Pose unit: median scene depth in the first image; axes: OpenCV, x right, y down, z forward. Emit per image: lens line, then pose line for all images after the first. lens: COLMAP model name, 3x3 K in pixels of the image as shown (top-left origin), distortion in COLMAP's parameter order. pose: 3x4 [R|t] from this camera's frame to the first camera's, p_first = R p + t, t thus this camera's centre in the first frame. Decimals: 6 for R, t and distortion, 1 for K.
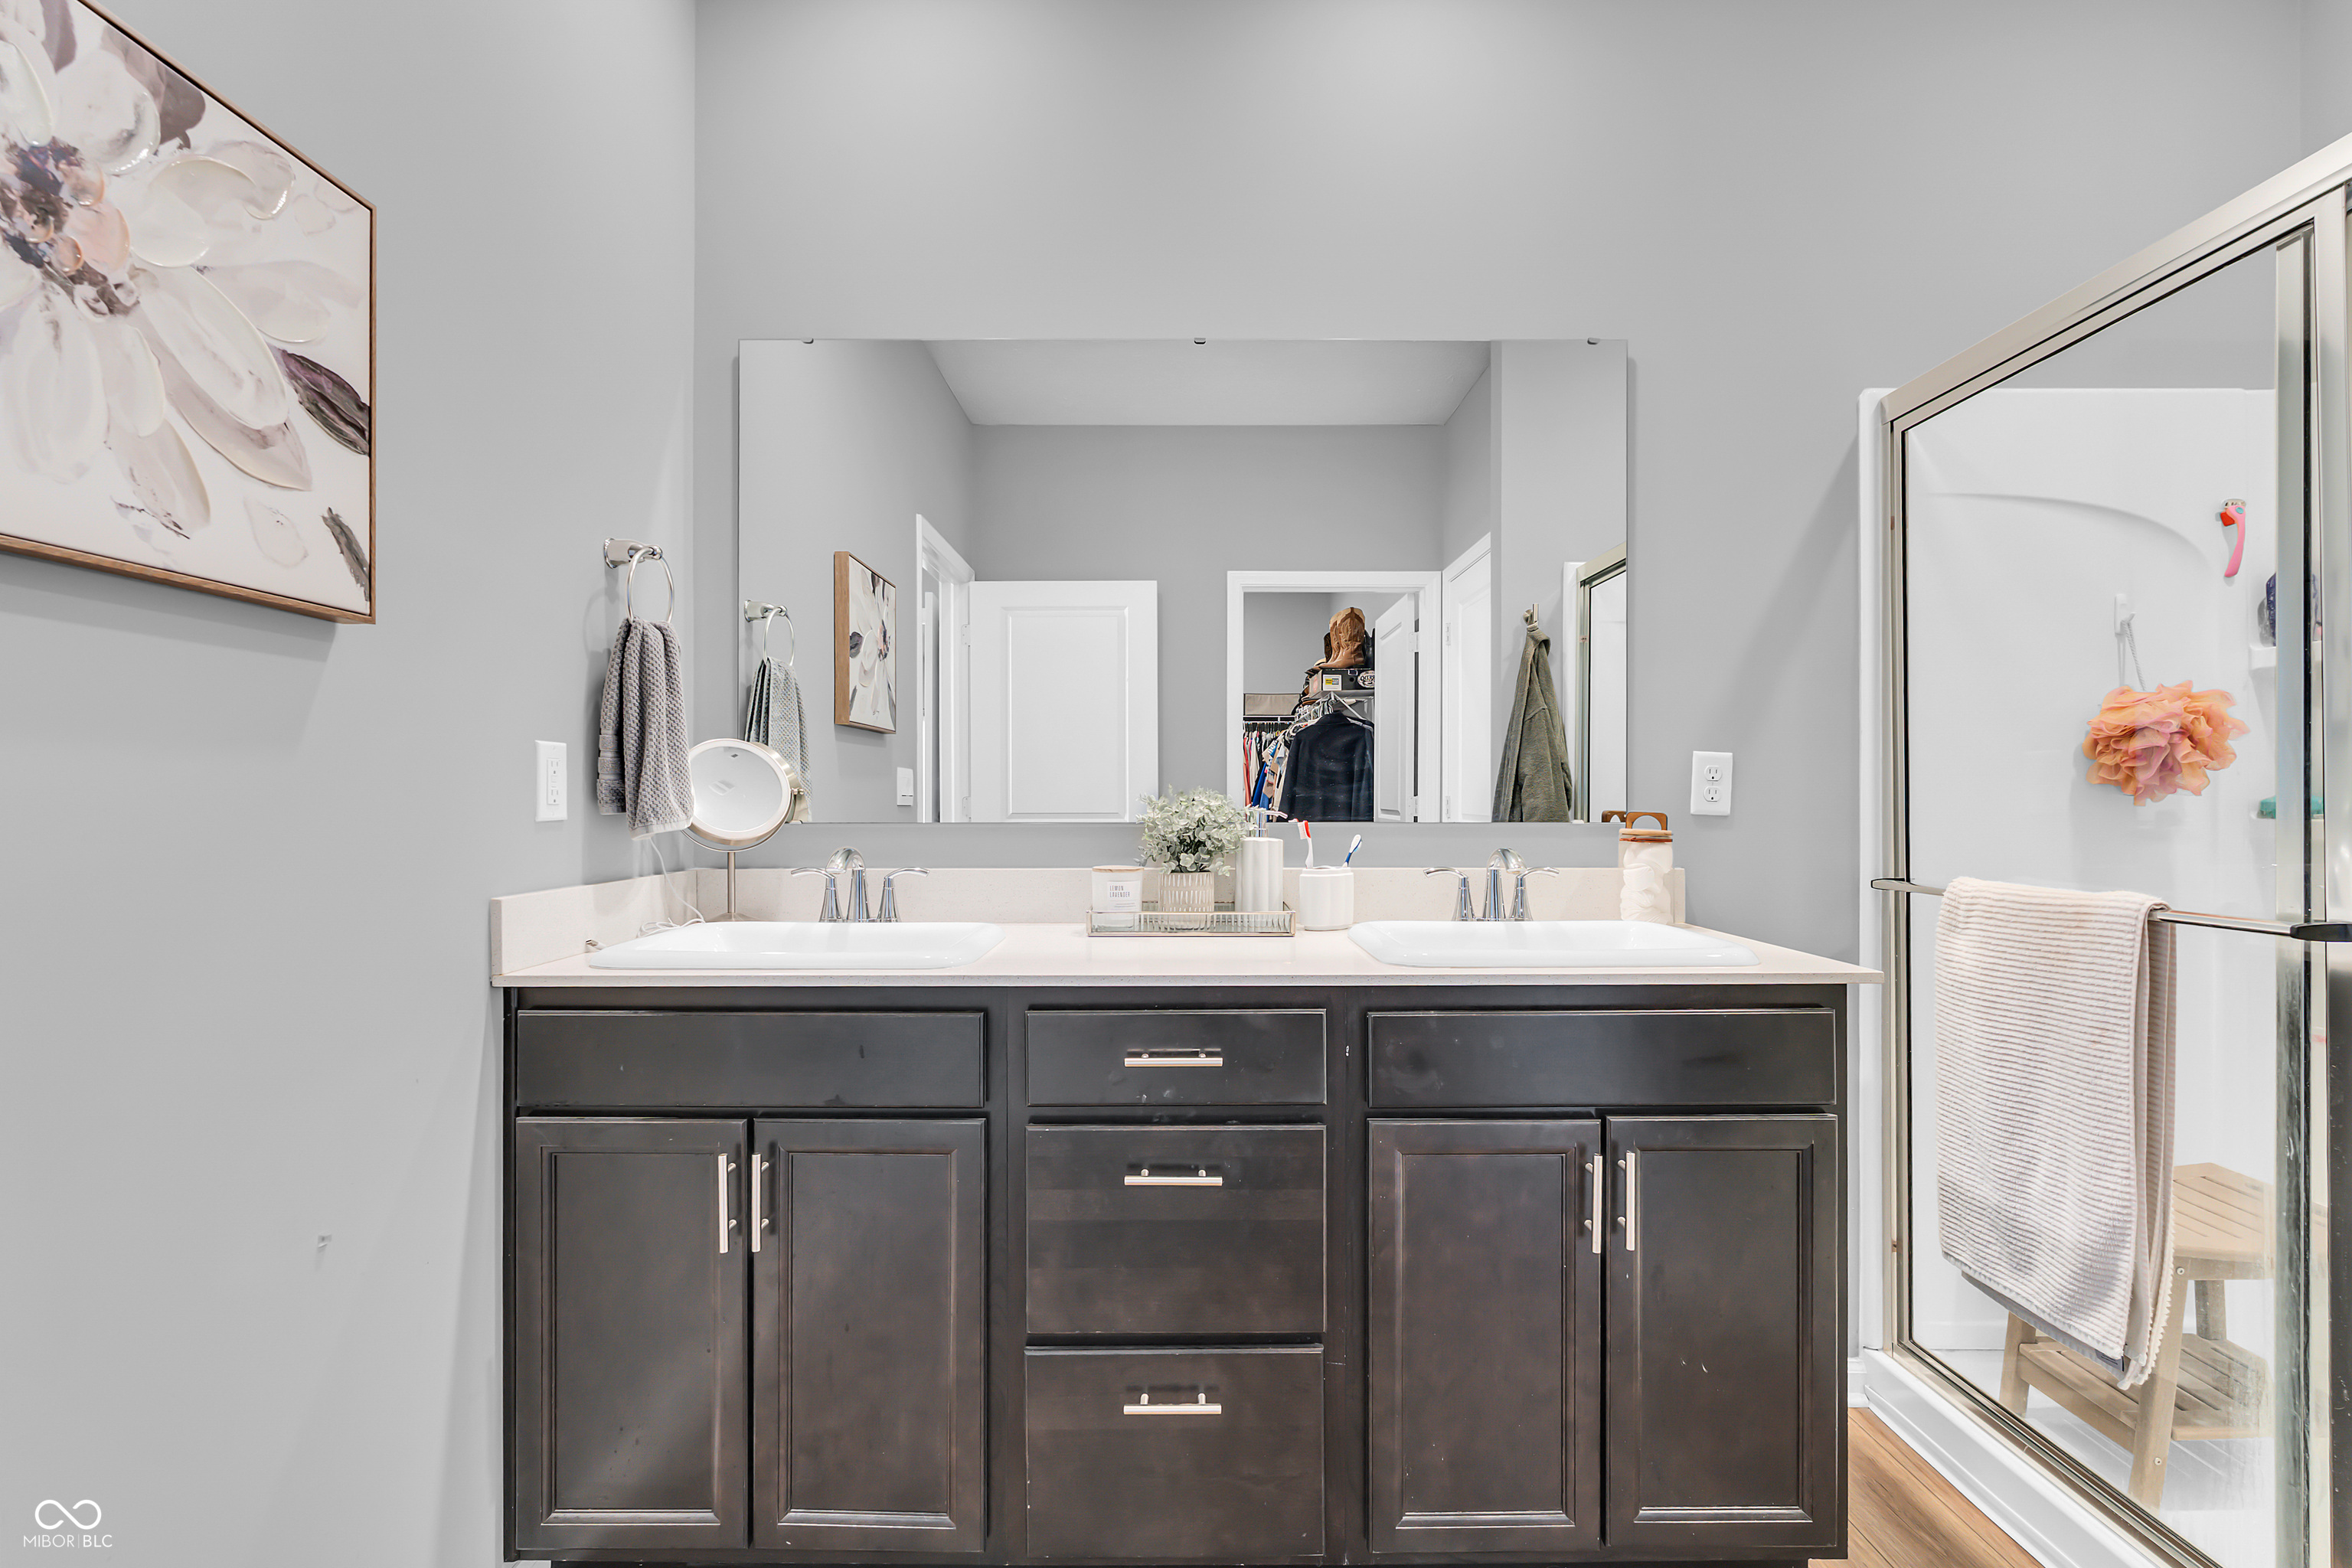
lens RADIAL K [[1038.0, 0, 1182.3], [0, 1038.0, 794.6], [0, 0, 1]] dist [-0.006836, 0.000024]
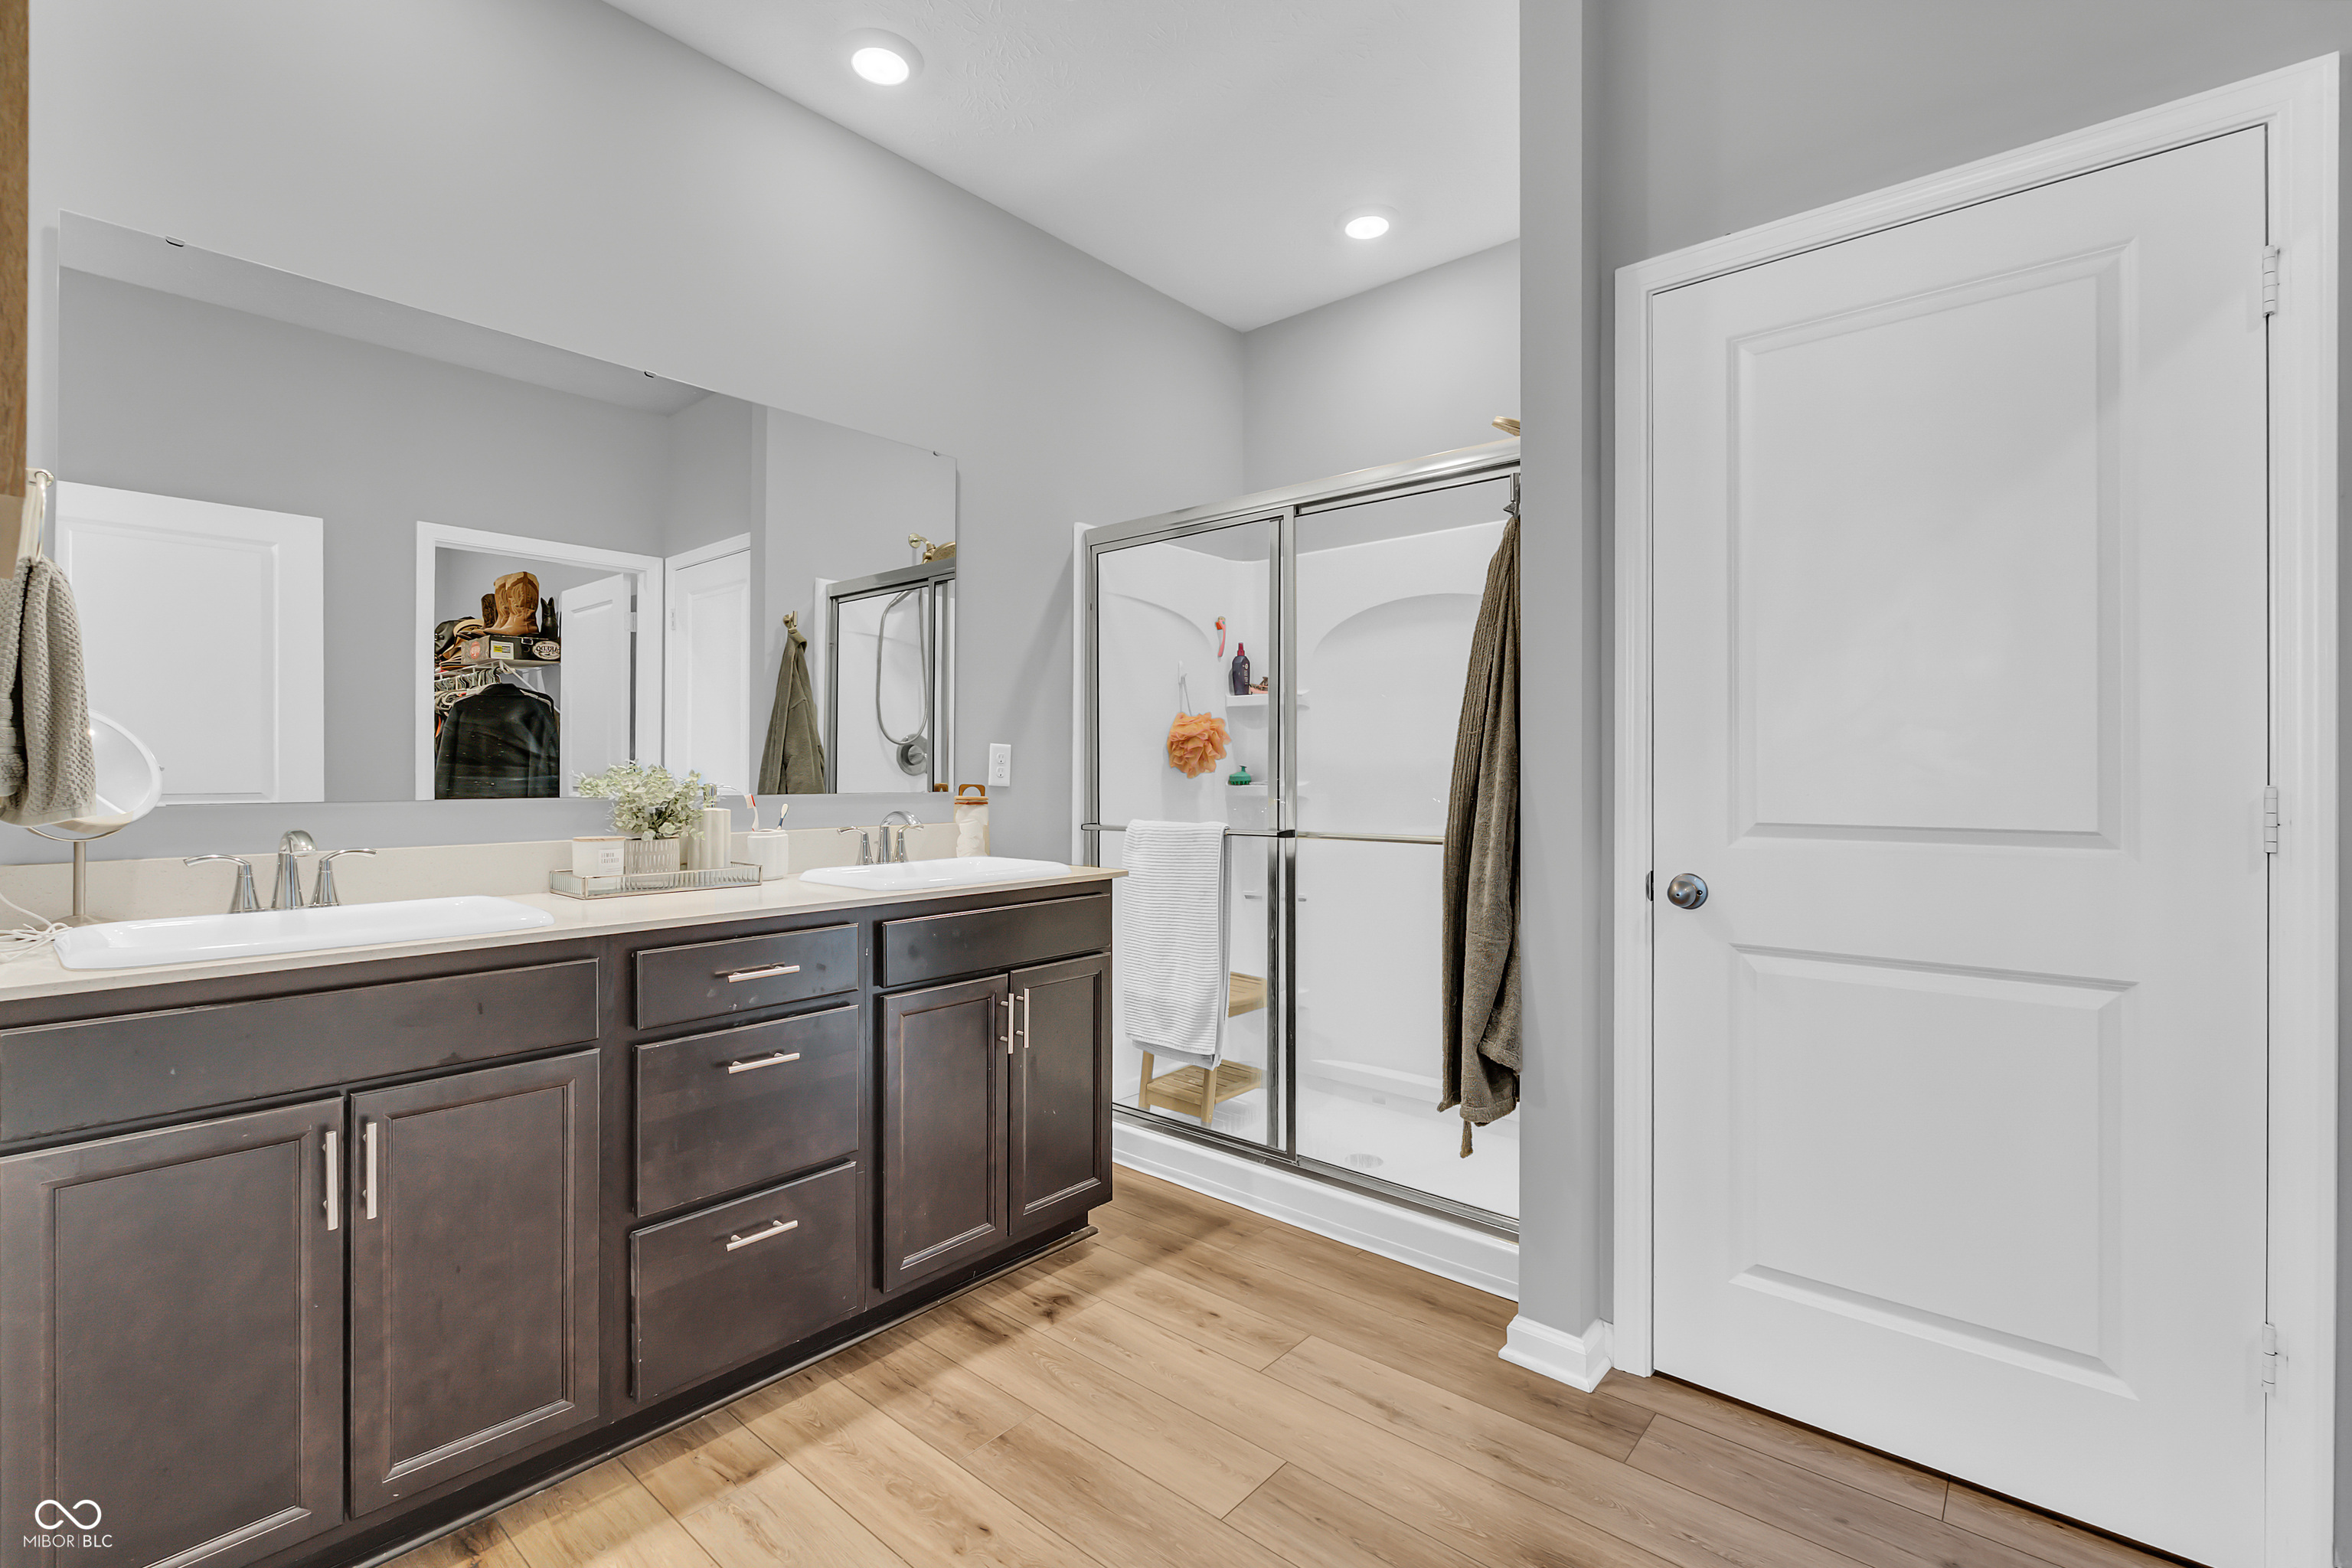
lens RADIAL K [[1038.0, 0, 1182.3], [0, 1038.0, 794.6], [0, 0, 1]] dist [-0.006836, 0.000024]
pose [[0.652919, -0.015252, 0.757274, -0.484613], [-0.001836, 0.999762, 0.021718, -0.000952], [-0.757426, -0.015570, 0.652736, -0.197130]]
